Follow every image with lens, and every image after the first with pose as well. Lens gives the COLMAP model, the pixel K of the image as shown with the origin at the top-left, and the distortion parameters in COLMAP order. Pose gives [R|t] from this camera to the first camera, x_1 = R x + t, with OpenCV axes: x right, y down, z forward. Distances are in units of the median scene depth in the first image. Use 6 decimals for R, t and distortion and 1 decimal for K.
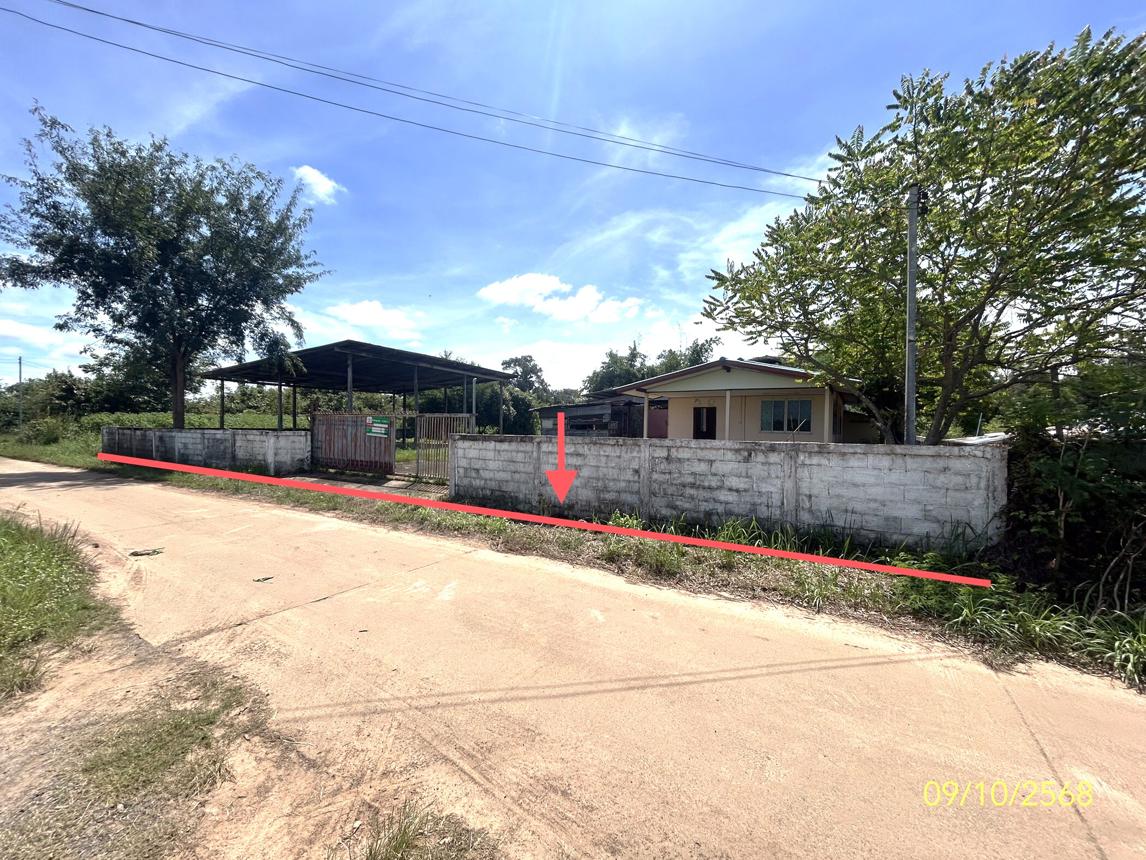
lens RADIAL K [[460.6, 0, 572.1], [0, 460.6, 431.1], [0, 0, 1]] dist [-0.001823, 0.000791]
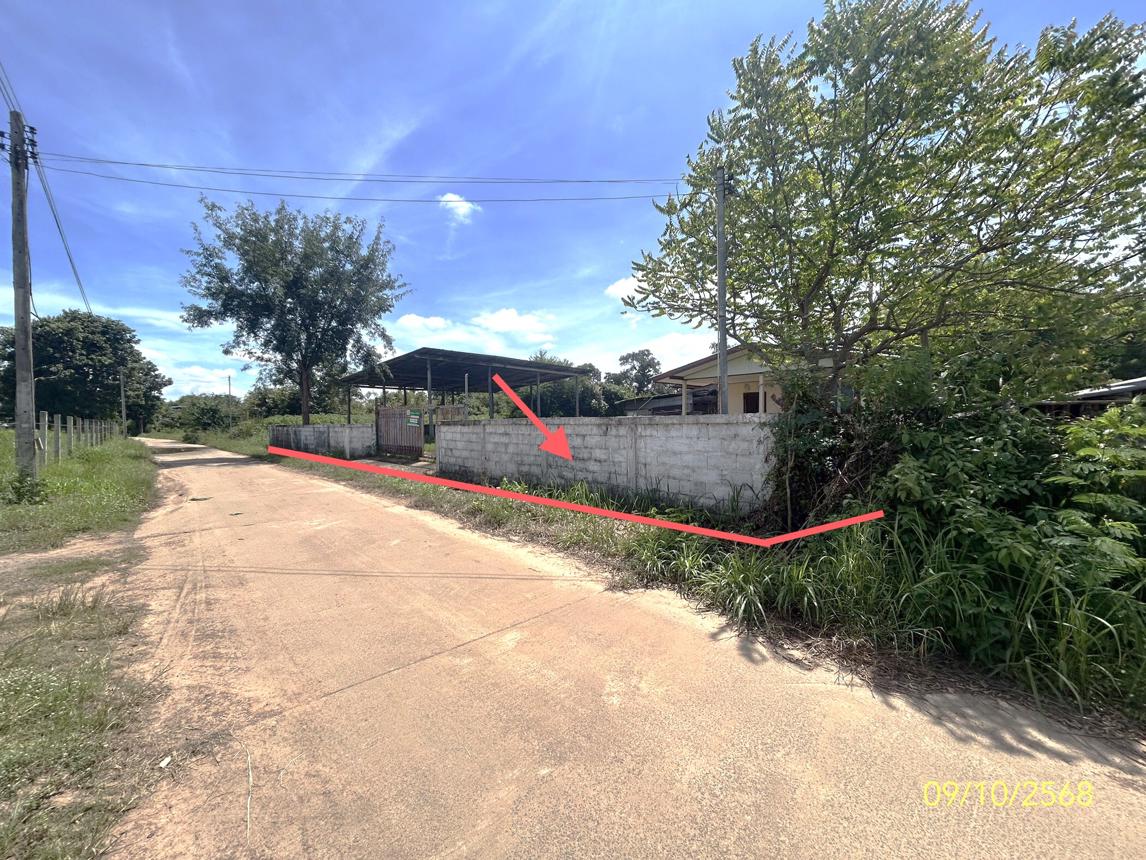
lens RADIAL K [[460.6, 0, 573.7], [0, 460.6, 429.8], [0, 0, 1]] dist [-0.001823, 0.000791]
pose [[0.961069, -0.017390, -0.275760, 0.299945], [0.019463, 0.999799, 0.004783, 0.022705], [0.275621, -0.009964, 0.961215, -0.049738]]
